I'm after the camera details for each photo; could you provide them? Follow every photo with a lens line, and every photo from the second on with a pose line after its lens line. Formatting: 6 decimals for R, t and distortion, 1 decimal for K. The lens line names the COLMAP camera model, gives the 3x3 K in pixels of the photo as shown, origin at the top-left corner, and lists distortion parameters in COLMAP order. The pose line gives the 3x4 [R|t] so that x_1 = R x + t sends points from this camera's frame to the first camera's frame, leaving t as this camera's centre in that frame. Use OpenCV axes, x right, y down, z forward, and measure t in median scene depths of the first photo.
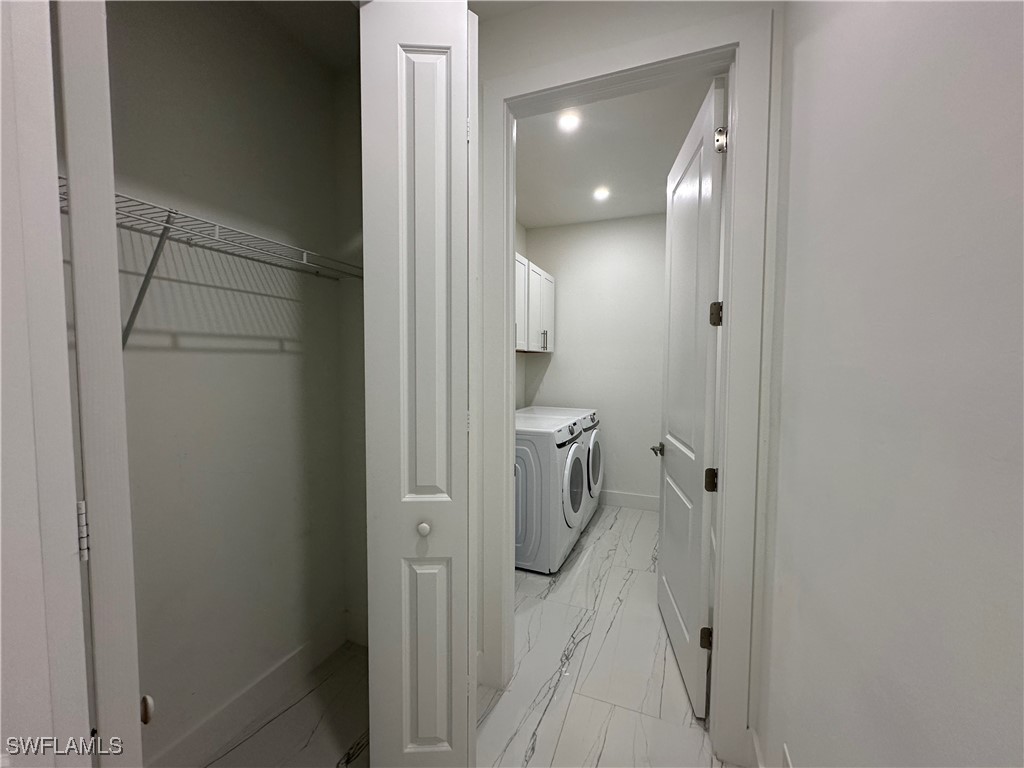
lens RADIAL K [[407.2, 0, 512.0], [0, 407.2, 384.0], [0, 0, 1]] dist [-0.000817, -0.000167]
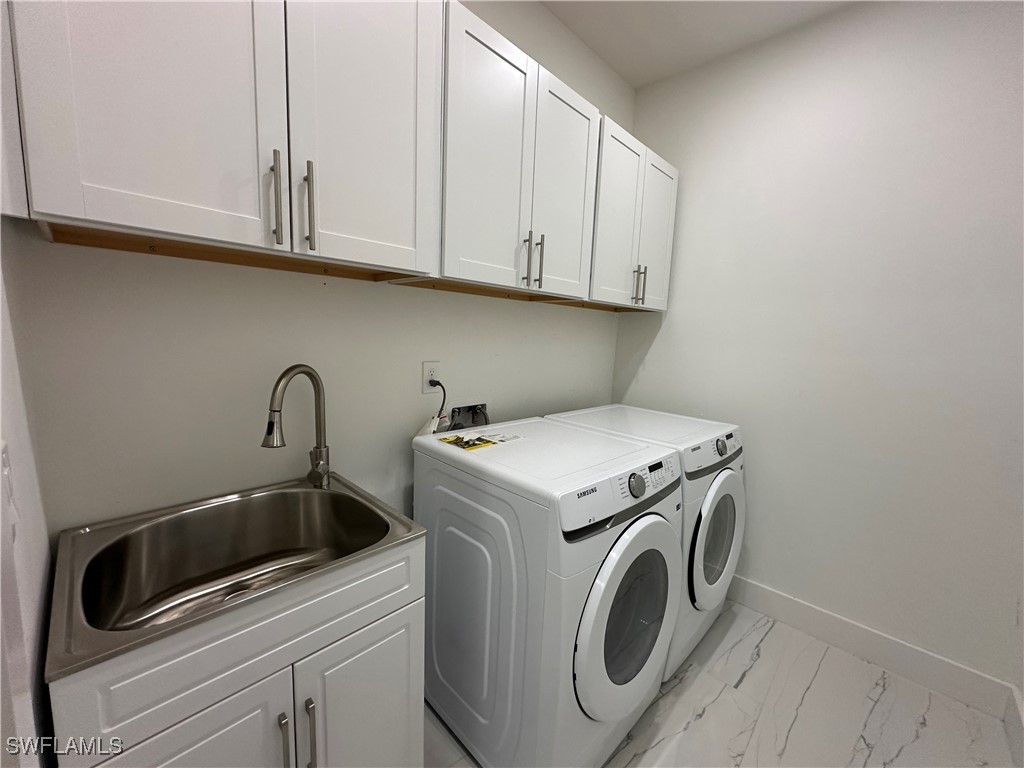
lens RADIAL K [[407.2, 0, 512.0], [0, 407.2, 384.0], [0, 0, 1]] dist [-0.000817, -0.000167]
pose [[0.925950, 0.083408, -0.368321, 0.140074], [-0.060552, 0.995477, 0.073205, -0.008526], [0.372761, -0.045481, 0.926812, 0.468443]]
